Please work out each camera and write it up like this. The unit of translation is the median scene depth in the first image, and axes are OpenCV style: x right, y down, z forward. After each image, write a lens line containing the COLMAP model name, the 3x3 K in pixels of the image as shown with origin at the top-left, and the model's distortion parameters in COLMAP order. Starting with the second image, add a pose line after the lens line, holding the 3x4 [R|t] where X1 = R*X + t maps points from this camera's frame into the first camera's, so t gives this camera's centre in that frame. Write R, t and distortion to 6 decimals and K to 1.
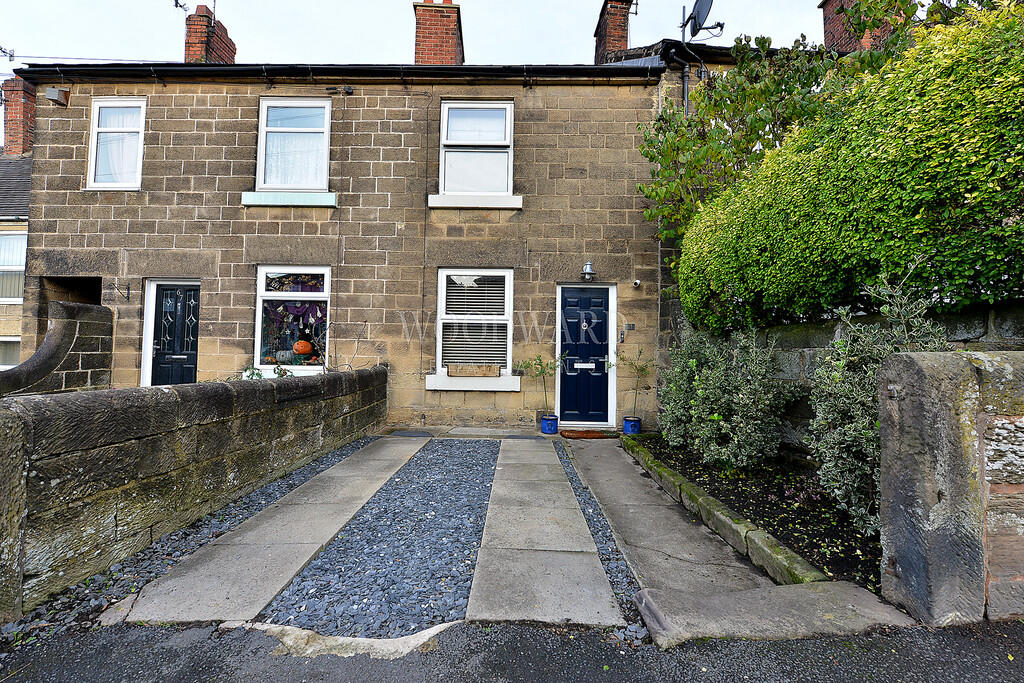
lens RADIAL K [[442.5, 0, 511.8], [0, 442.5, 342.3], [0, 0, 1]] dist [-0.005094, -0.000606]
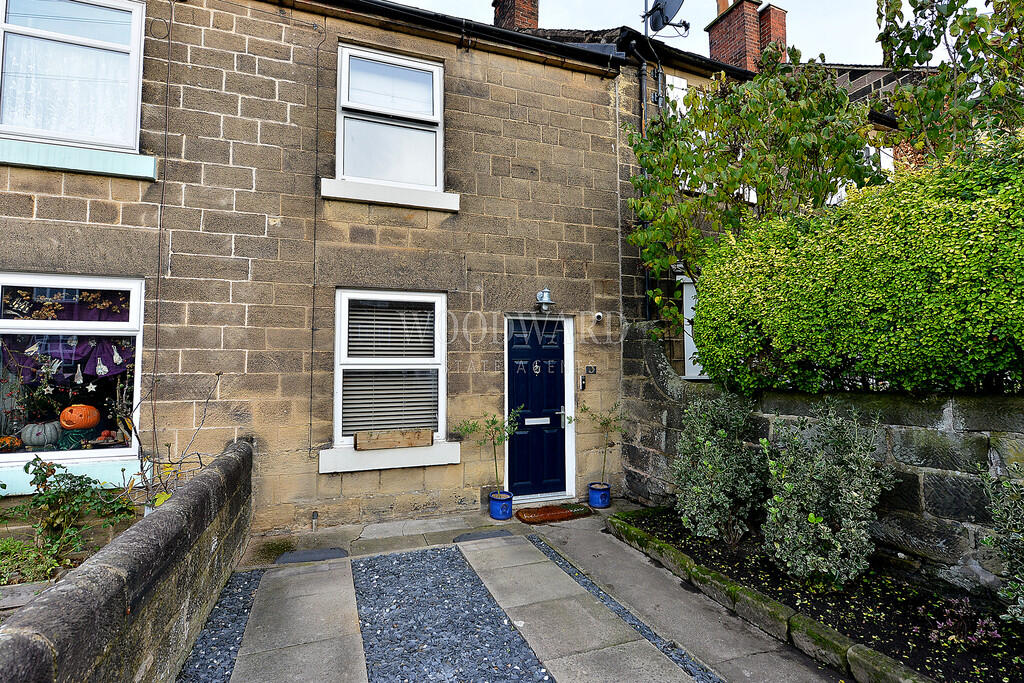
lens RADIAL K [[498.0, 0, 513.1], [0, 498.0, 340.0], [0, 0, 1]] dist [-0.005440, -0.000214]
pose [[0.932140, -0.001844, 0.362093, -0.190081], [0.008849, 0.999804, -0.017689, -0.073866], [-0.361989, 0.019693, 0.931974, 0.202035]]
